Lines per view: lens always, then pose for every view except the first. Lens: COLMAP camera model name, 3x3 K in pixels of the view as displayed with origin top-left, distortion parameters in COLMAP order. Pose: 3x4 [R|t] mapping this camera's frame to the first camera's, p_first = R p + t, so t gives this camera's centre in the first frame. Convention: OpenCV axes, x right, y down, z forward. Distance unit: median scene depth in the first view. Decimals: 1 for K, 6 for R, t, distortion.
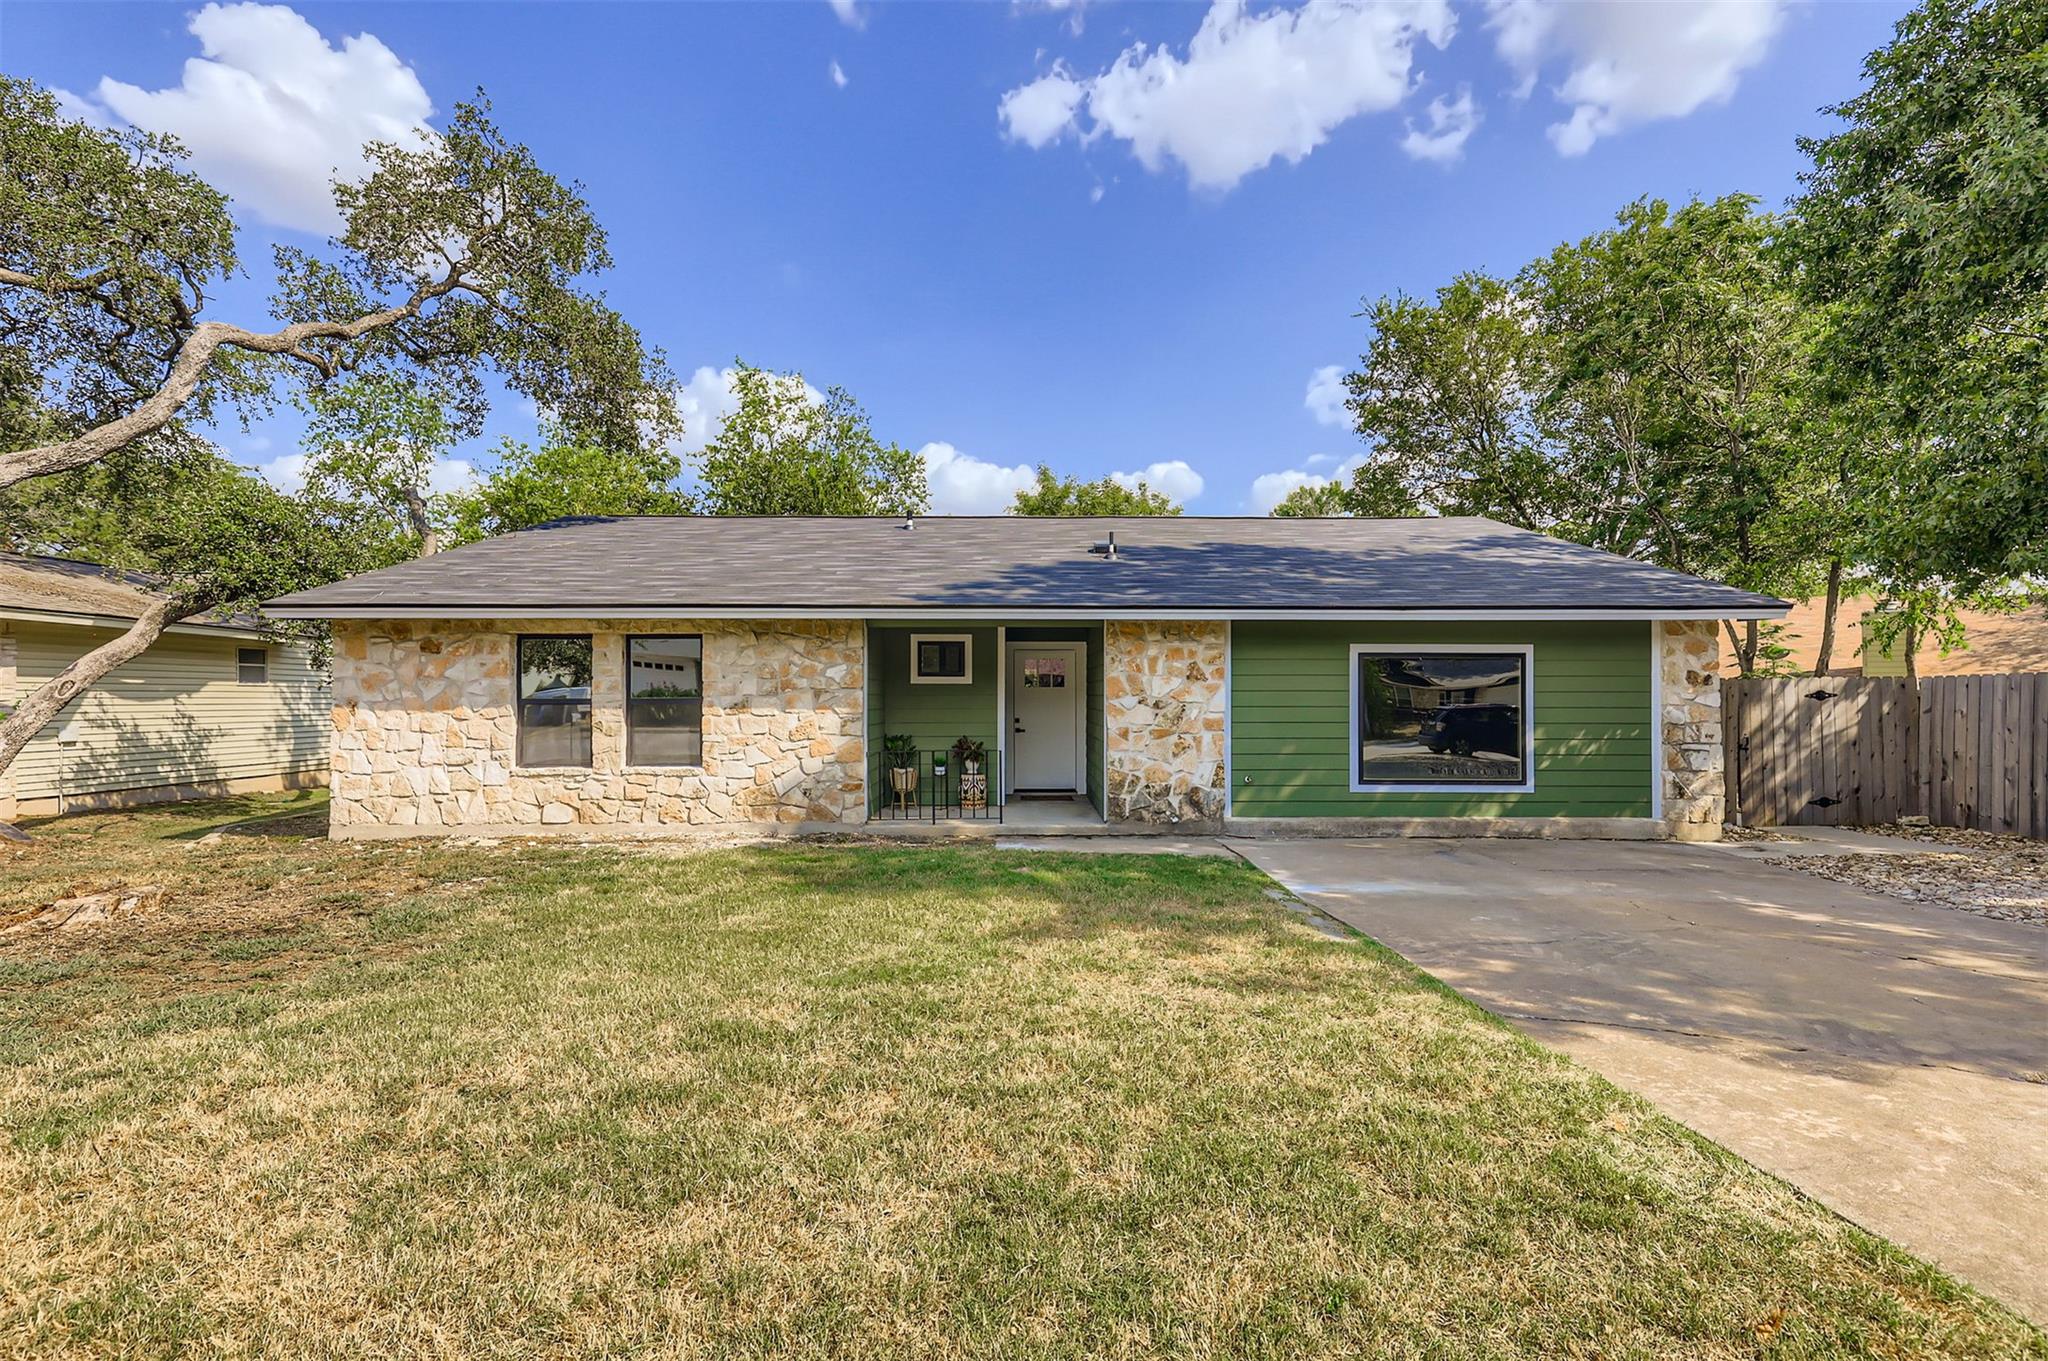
lens RADIAL K [[926.0, 0, 1022.0], [0, 926.0, 691.5], [0, 0, 1]] dist [0.006293, -0.001468]
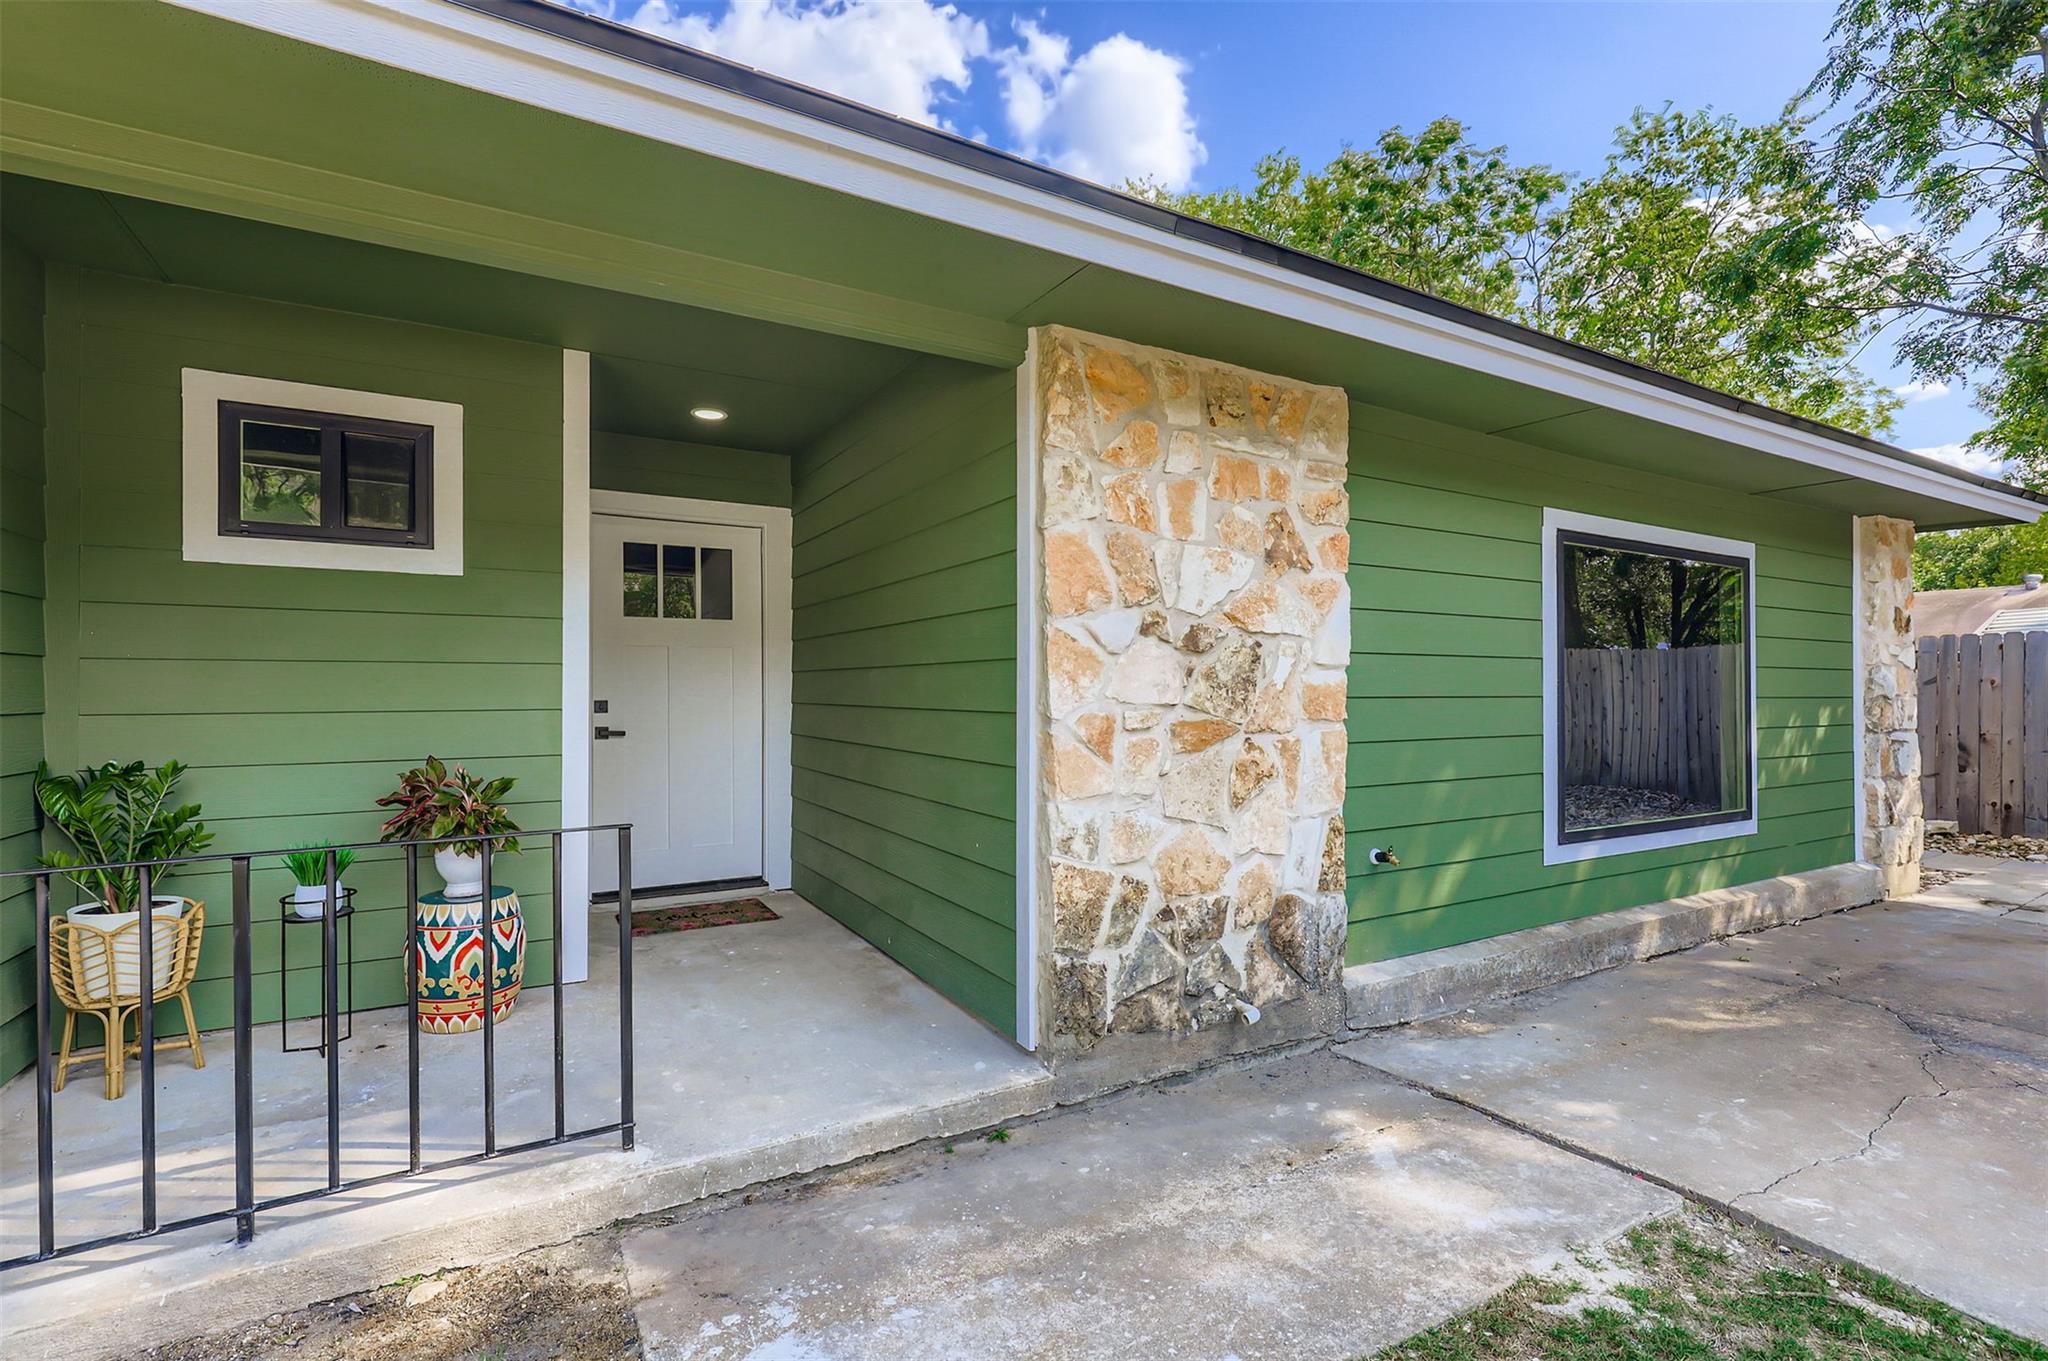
lens RADIAL K [[926.0, 0, 1025.5], [0, 926.0, 682.3], [0, 0, 1]] dist [0.006293, -0.001468]
pose [[0.867154, 0.005125, 0.498013, -0.052526], [-0.002564, 0.999980, -0.005826, 0.030211], [-0.498033, 0.003775, 0.867150, 0.763329]]
